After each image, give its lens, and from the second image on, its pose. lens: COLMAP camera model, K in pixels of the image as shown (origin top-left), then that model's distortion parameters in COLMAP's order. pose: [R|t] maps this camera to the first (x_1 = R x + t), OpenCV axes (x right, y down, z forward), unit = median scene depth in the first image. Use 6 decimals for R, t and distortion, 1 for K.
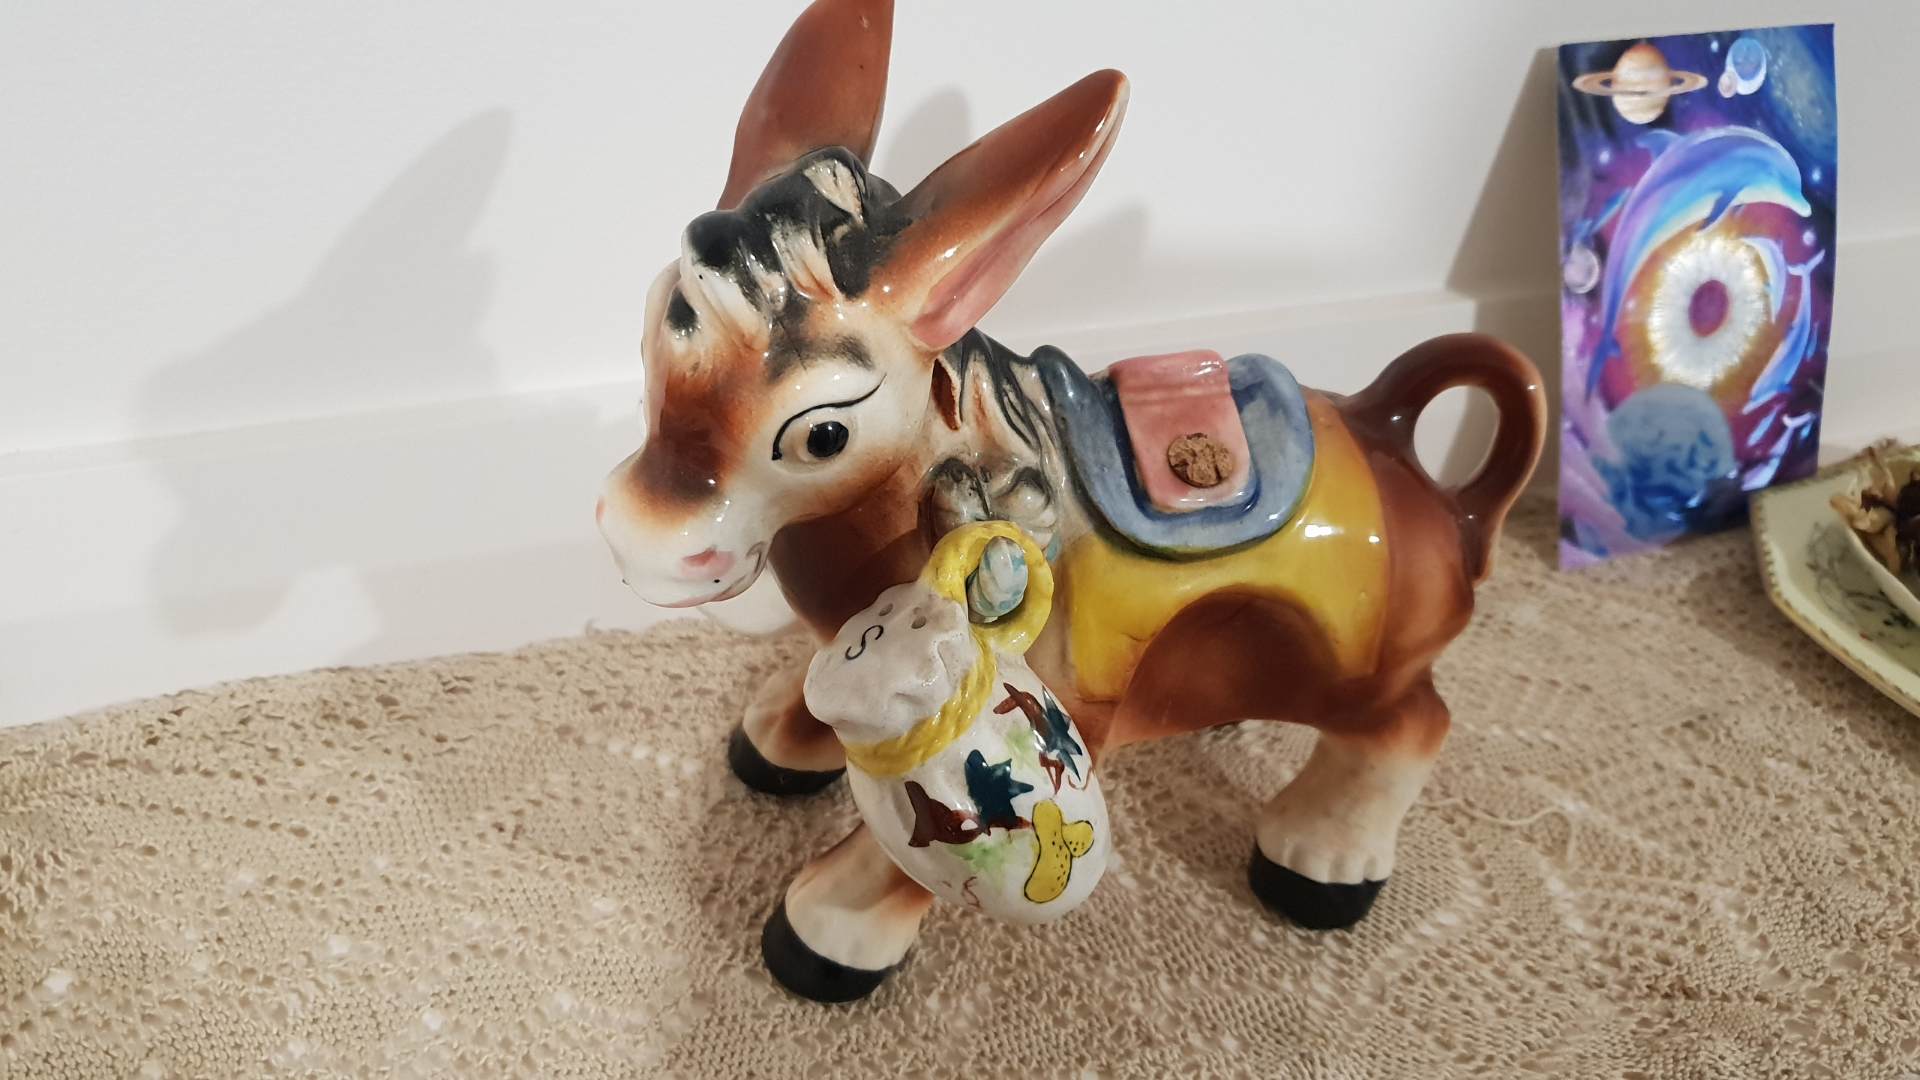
lens RADIAL K [[1418.3, 0, 946.1], [0, 1418.3, 548.4], [0, 0, 1]] dist [-0.017867, 0.019869]
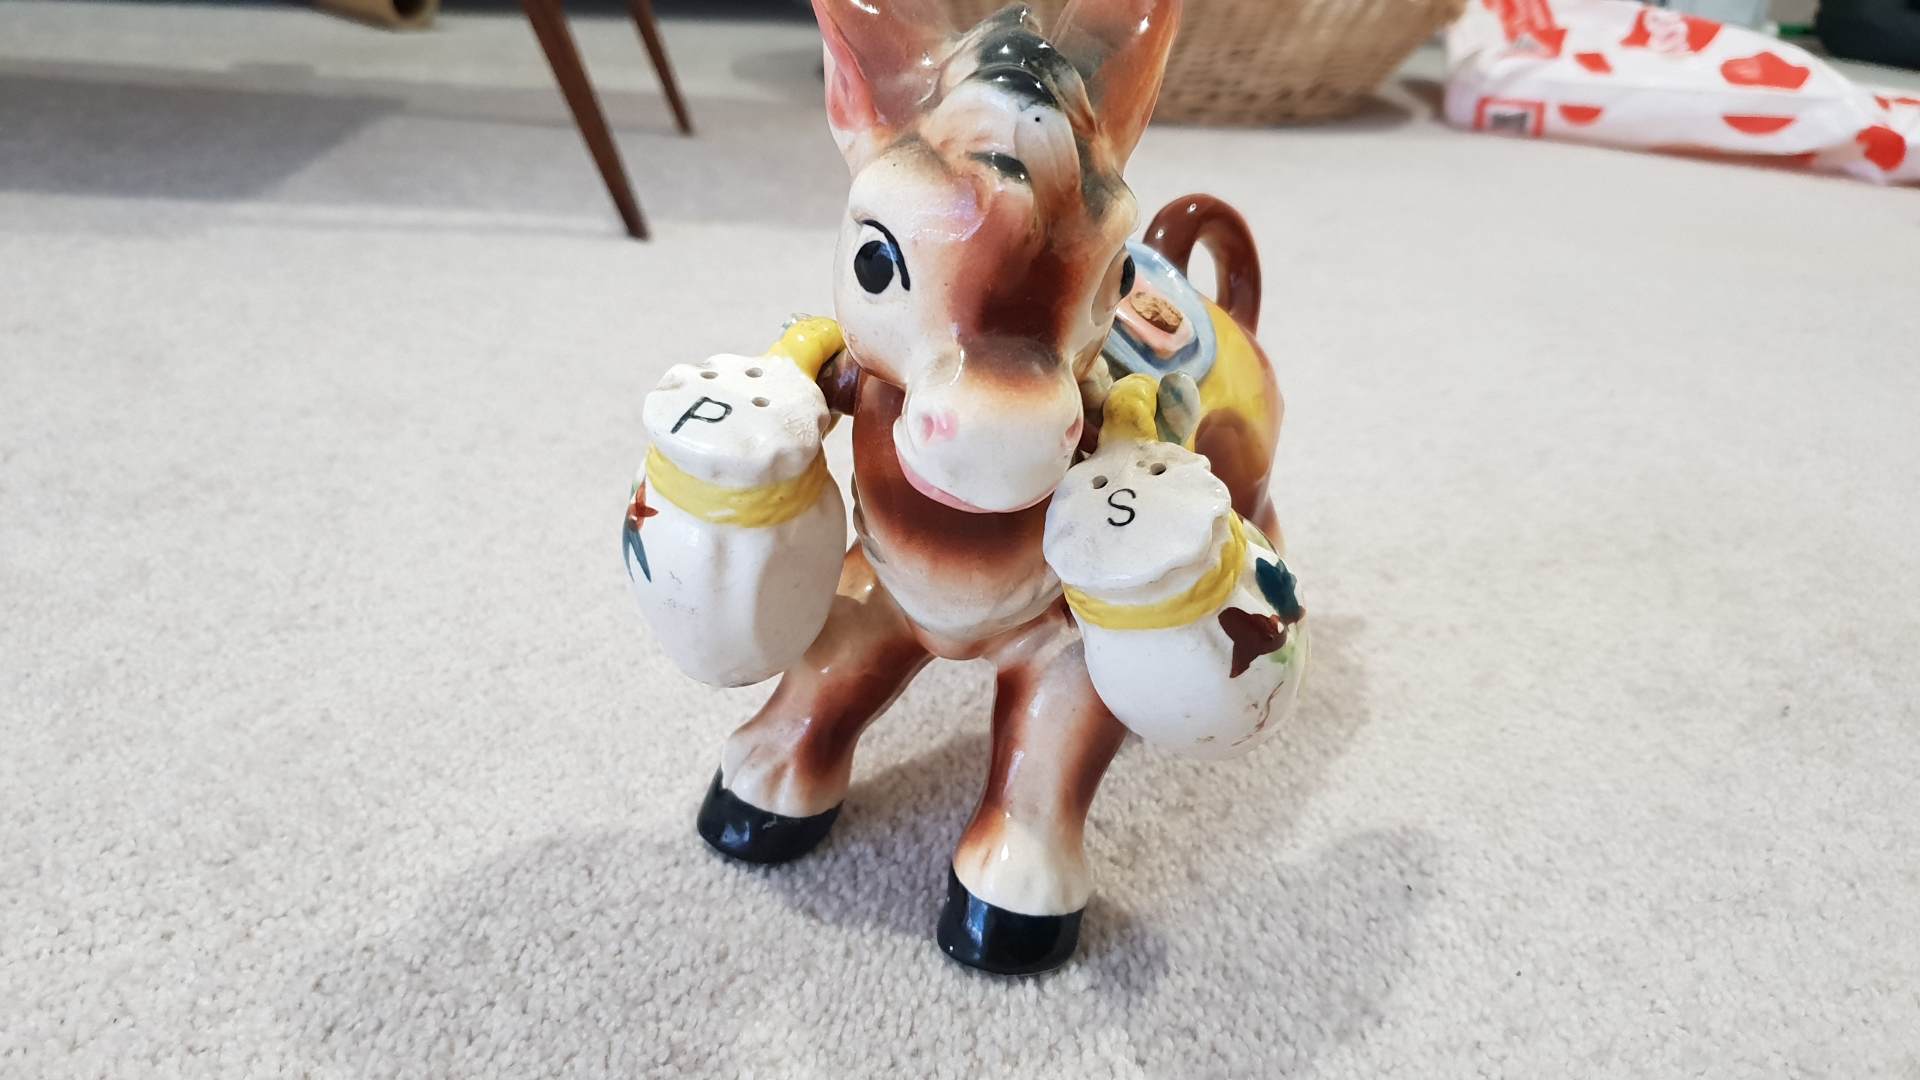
lens RADIAL K [[1418.3, 0, 998.0], [0, 1418.3, 531.5], [0, 0, 1]] dist [-0.017867, 0.019869]
pose [[0.728796, -0.323878, 0.603291, -0.707132], [0.392004, 0.919741, 0.020211, 0.027545], [-0.561417, 0.221763, 0.797265, 0.260406]]
